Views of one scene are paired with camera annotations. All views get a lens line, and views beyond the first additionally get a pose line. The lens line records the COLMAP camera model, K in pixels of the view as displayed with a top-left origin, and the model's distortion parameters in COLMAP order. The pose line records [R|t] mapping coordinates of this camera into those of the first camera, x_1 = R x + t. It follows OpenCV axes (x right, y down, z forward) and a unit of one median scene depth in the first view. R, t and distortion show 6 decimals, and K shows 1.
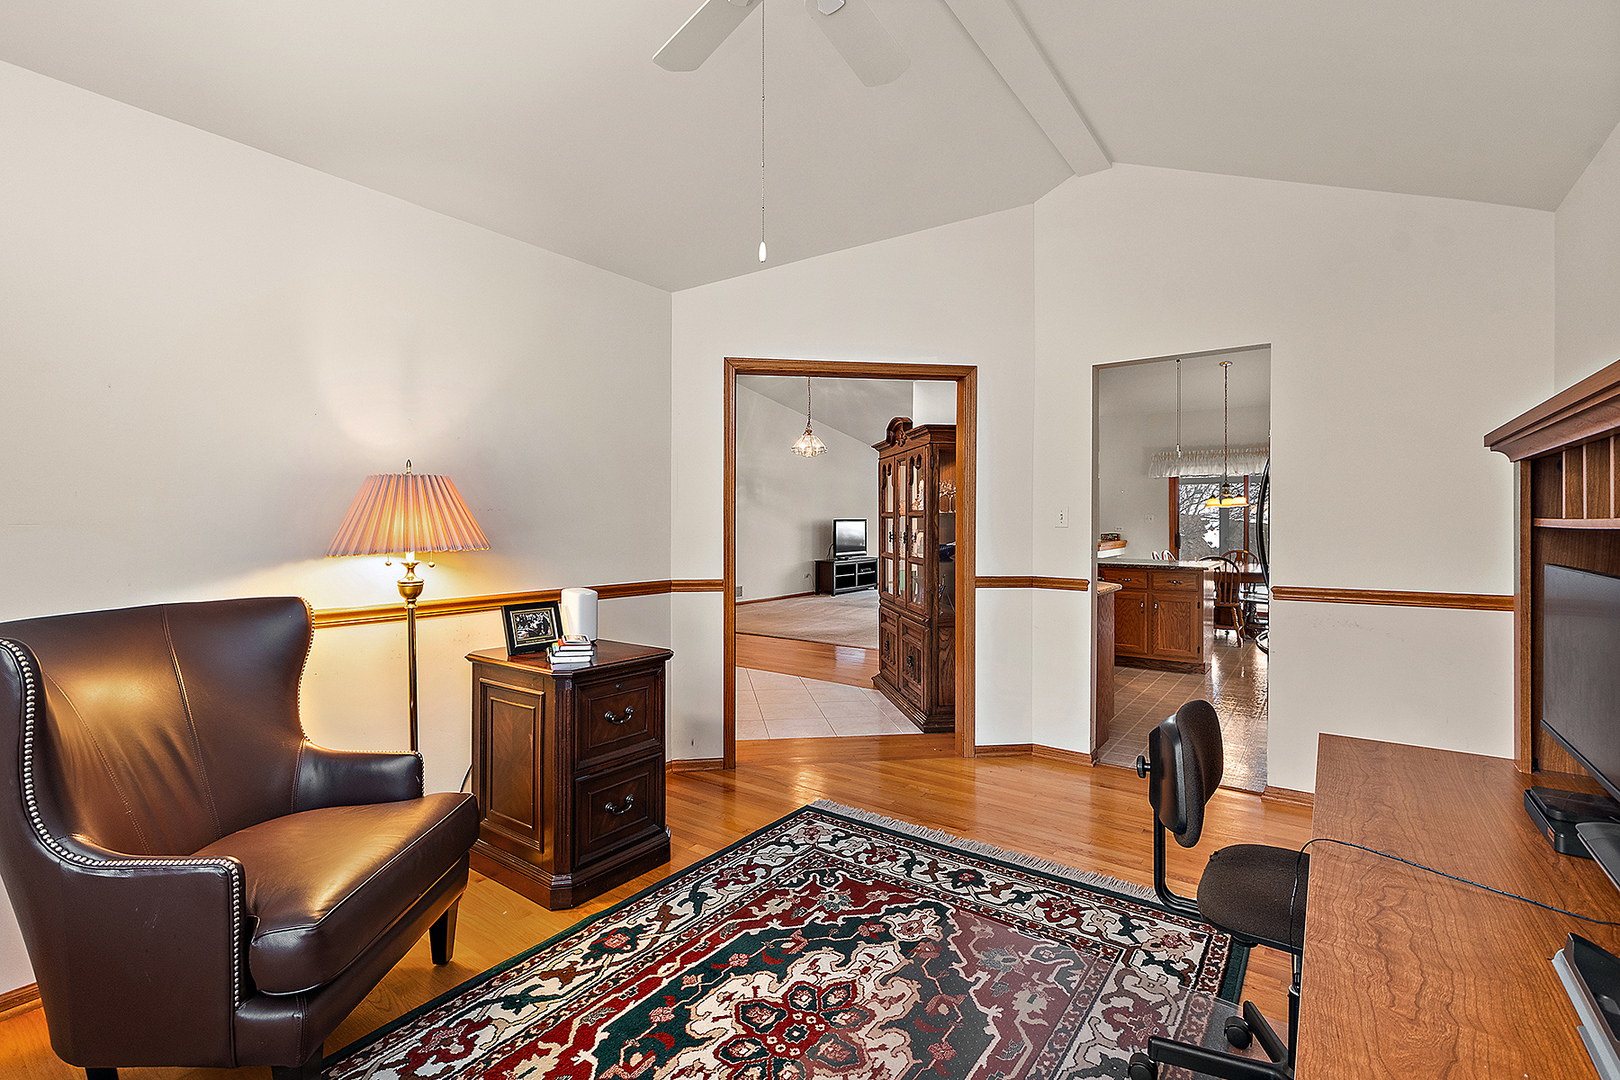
lens RADIAL K [[721.3, 0, 806.8], [0, 721.3, 528.4], [0, 0, 1]] dist [0.002421, -0.002276]
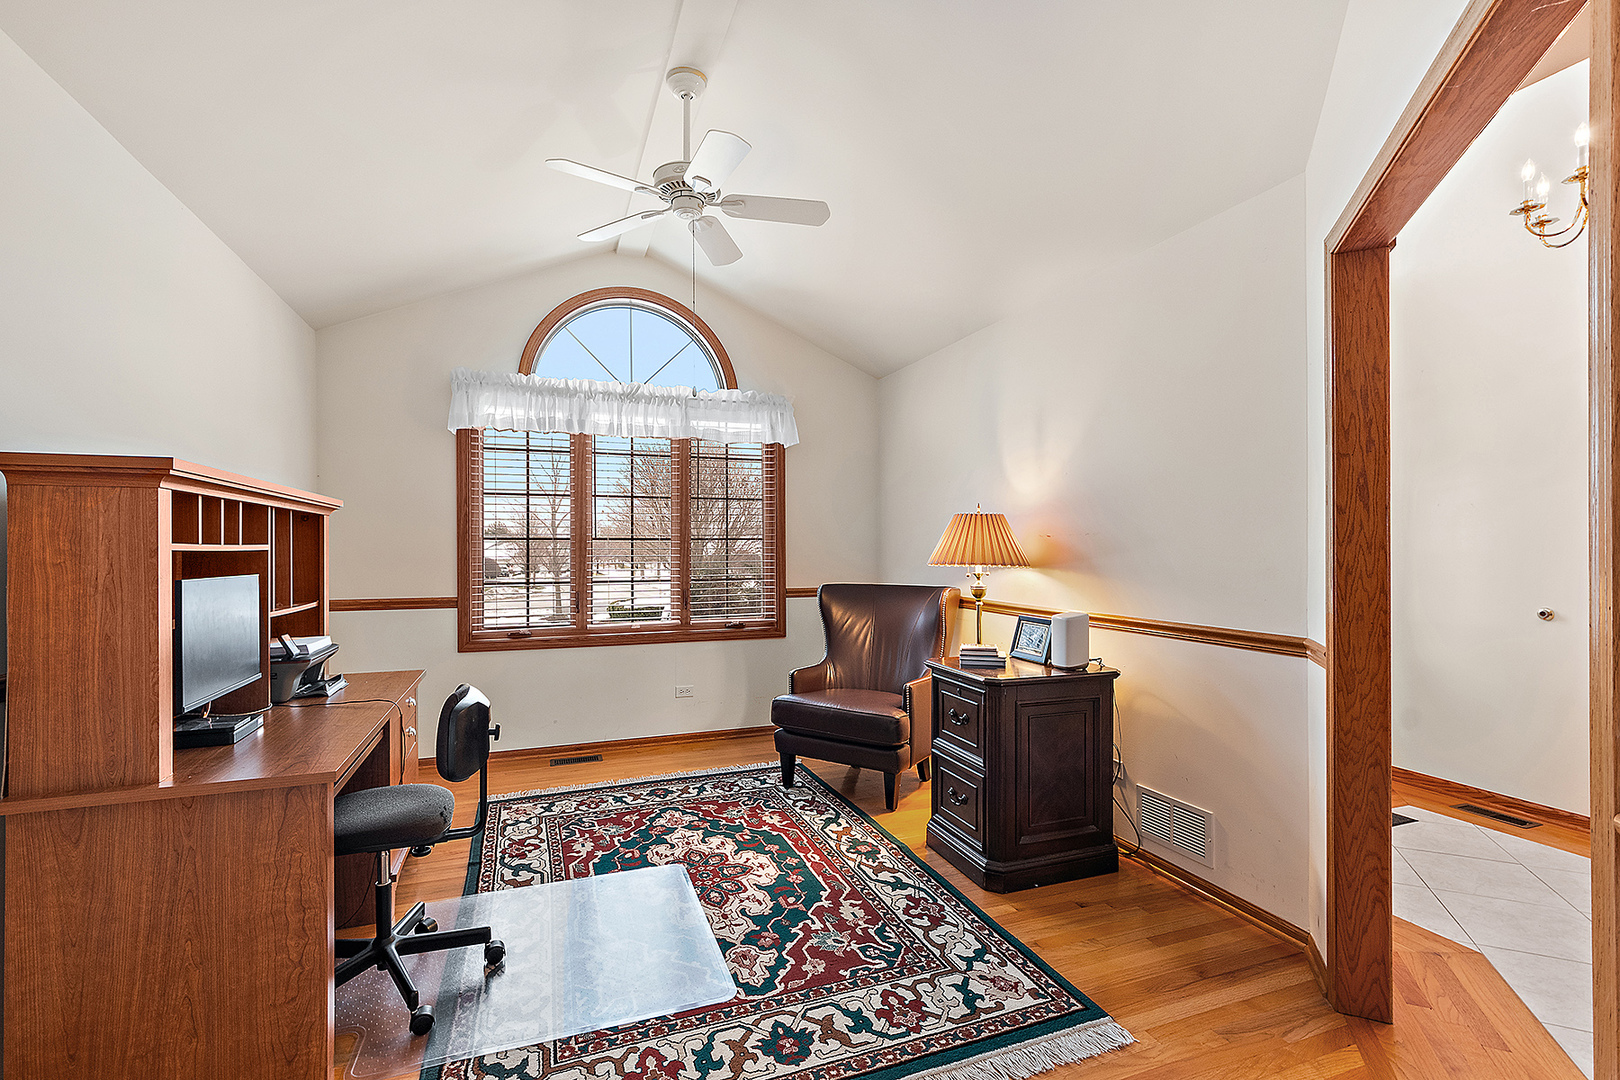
lens RADIAL K [[721.3, 0, 806.7], [0, 721.3, 543.9], [0, 0, 1]] dist [0.002421, -0.002276]
pose [[-0.544048, -0.002187, -0.839051, 0.887618], [-0.006852, 0.999975, 0.001836, -0.013300], [0.839026, 0.006748, -0.544049, 1.535680]]
